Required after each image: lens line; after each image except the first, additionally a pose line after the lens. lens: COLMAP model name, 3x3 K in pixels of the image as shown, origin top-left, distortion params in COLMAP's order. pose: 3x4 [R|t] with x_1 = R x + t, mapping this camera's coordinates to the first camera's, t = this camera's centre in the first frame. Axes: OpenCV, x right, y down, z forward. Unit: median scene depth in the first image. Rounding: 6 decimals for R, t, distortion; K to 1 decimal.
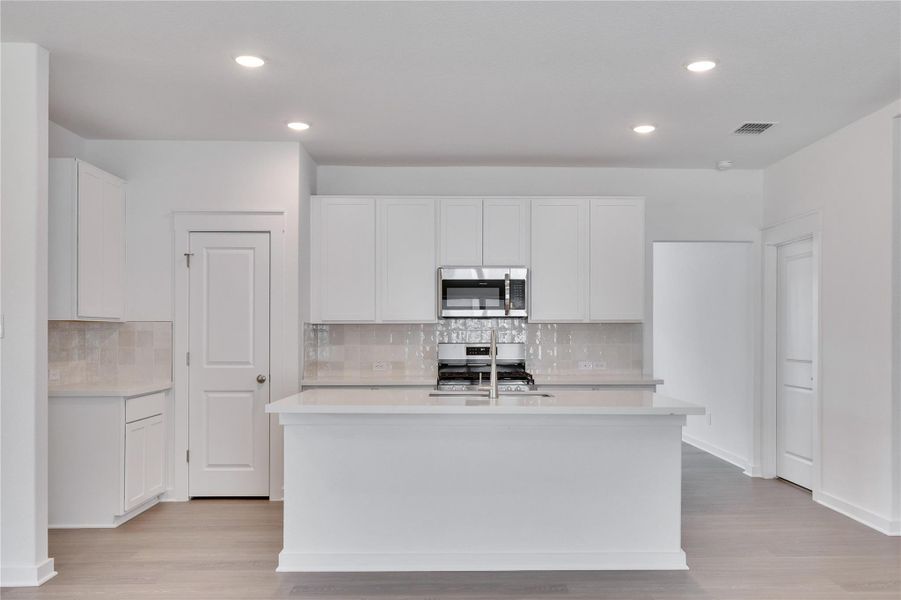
lens RADIAL K [[729.3, 0, 468.3], [0, 729.3, 335.7], [0, 0, 1]] dist [0.004249, 0.001090]
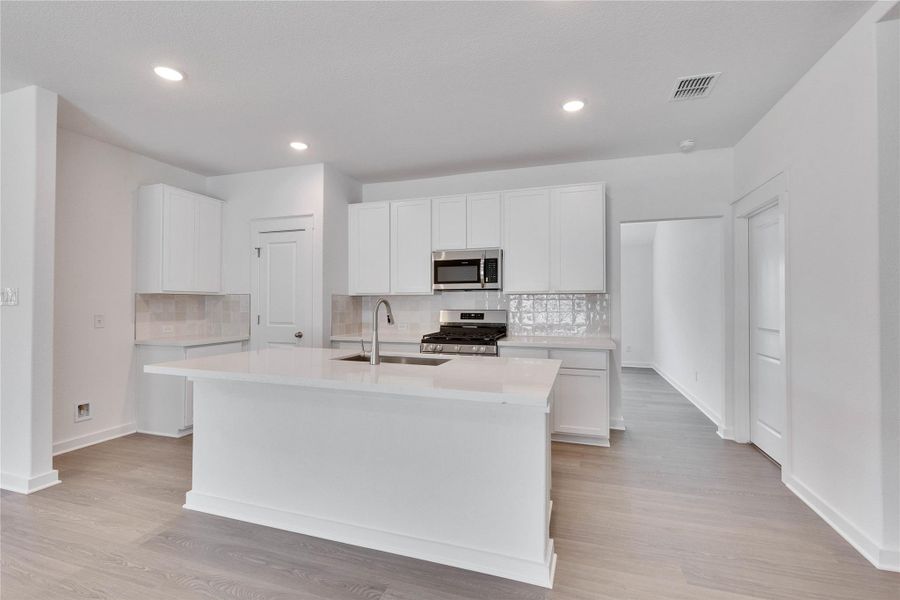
lens RADIAL K [[396.0, 0, 452.8], [0, 396.0, 299.0], [0, 0, 1]] dist [0.002124, -0.000010]
pose [[0.942882, -0.003456, -0.333109, 0.235201], [-0.001132, 0.999907, -0.013577, 0.000379], [0.333125, 0.013179, 0.942790, 0.363808]]
